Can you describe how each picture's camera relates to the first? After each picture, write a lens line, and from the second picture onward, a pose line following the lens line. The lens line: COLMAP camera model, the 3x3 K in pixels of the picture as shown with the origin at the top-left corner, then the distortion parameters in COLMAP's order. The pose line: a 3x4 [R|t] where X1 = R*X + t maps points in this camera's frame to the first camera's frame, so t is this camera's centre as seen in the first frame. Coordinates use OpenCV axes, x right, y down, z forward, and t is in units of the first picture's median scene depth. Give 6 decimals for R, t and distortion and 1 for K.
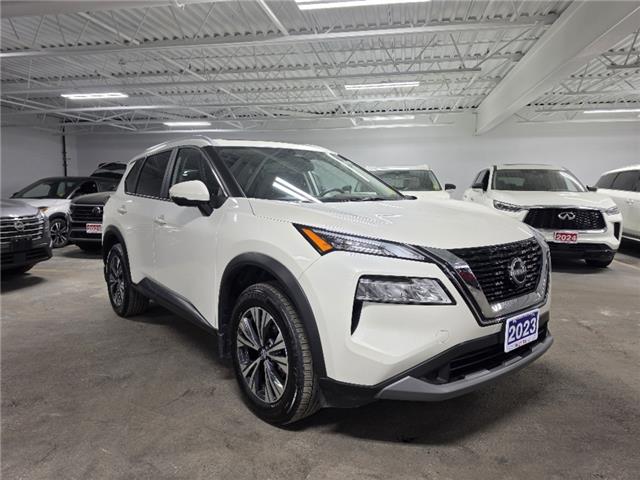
lens RADIAL K [[437.0, 0, 316.1], [0, 437.0, 233.7], [0, 0, 1]] dist [0.074068, -0.095600]
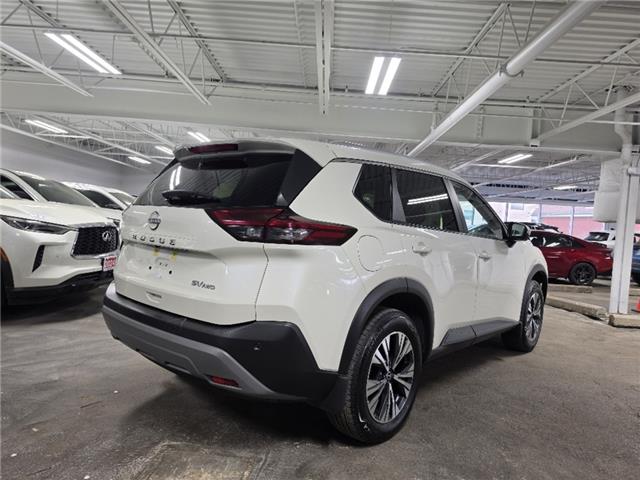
lens RADIAL K [[442.7, 0, 325.3], [0, 442.7, 238.0], [0, 0, 1]] dist [0.082493, -0.102119]
pose [[-0.183572, -0.042580, 0.982084, -1.835656], [0.025180, 0.998530, 0.048000, -0.182418], [-0.982684, 0.033541, -0.182230, 2.199643]]
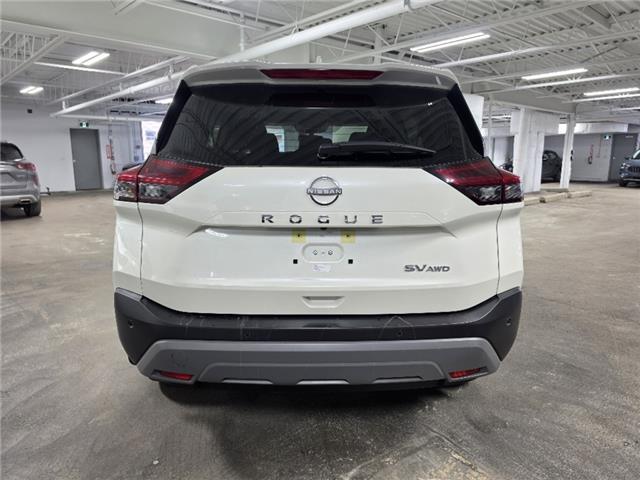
lens RADIAL K [[442.7, 0, 325.3], [0, 442.7, 238.0], [0, 0, 1]] dist [0.082493, -0.102119]
pose [[-0.800859, -0.109605, 0.588738, -1.192276], [0.050572, 0.967219, 0.248859, -0.275031], [-0.596714, 0.229075, -0.769063, 2.888998]]
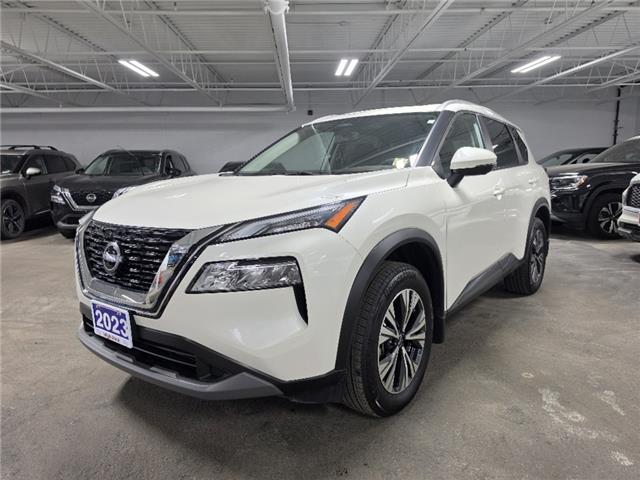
lens RADIAL K [[437.0, 0, 316.1], [0, 437.0, 233.7], [0, 0, 1]] dist [0.074068, -0.095600]
pose [[0.209877, 0.123570, -0.969888, 1.262460], [-0.063360, 0.991615, 0.112628, -0.078999], [0.975673, 0.037814, 0.215946, 1.091204]]
